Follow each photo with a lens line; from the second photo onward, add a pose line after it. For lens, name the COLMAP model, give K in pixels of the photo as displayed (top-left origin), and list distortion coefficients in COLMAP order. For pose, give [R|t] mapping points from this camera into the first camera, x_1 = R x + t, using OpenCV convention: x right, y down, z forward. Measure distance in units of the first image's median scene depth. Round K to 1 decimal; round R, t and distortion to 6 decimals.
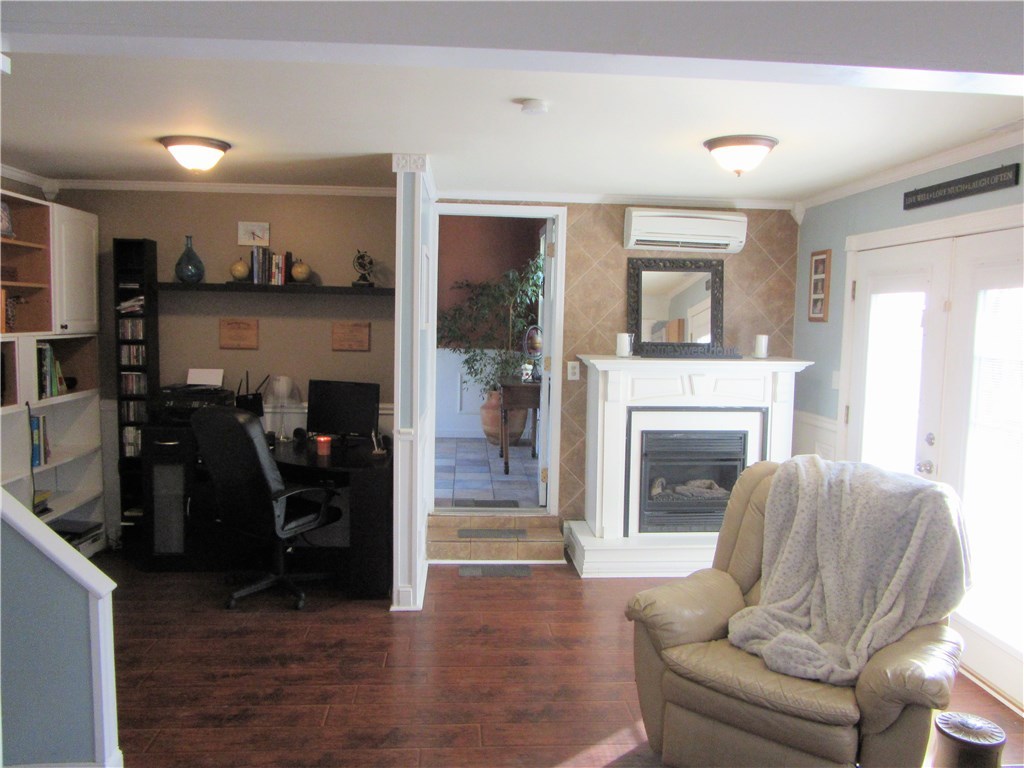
lens RADIAL K [[766.1, 0, 514.3], [0, 766.1, 378.4], [0, 0, 1]] dist [-0.016732, 0.005323]
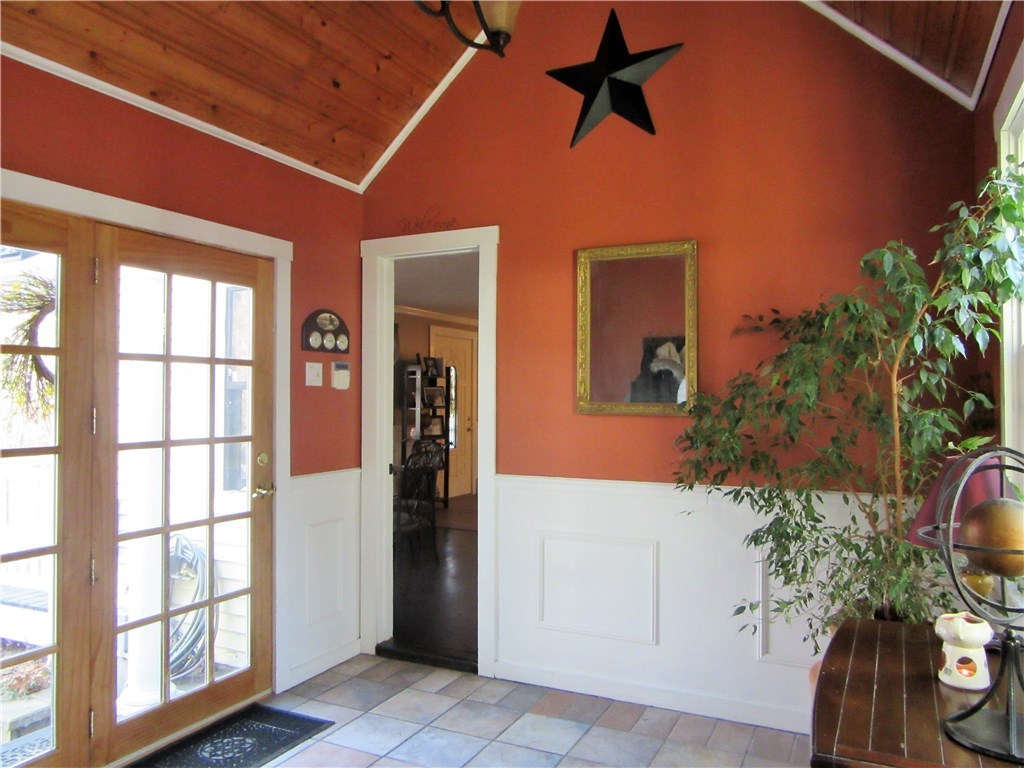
lens RADIAL K [[766.1, 0, 514.3], [0, 766.1, 378.4], [0, 0, 1]] dist [-0.016732, 0.005323]
pose [[0.869085, -0.034901, -0.493429, 0.013449], [-0.019039, 0.994409, -0.103869, -0.056362], [0.494295, 0.099666, 0.863562, 0.664902]]
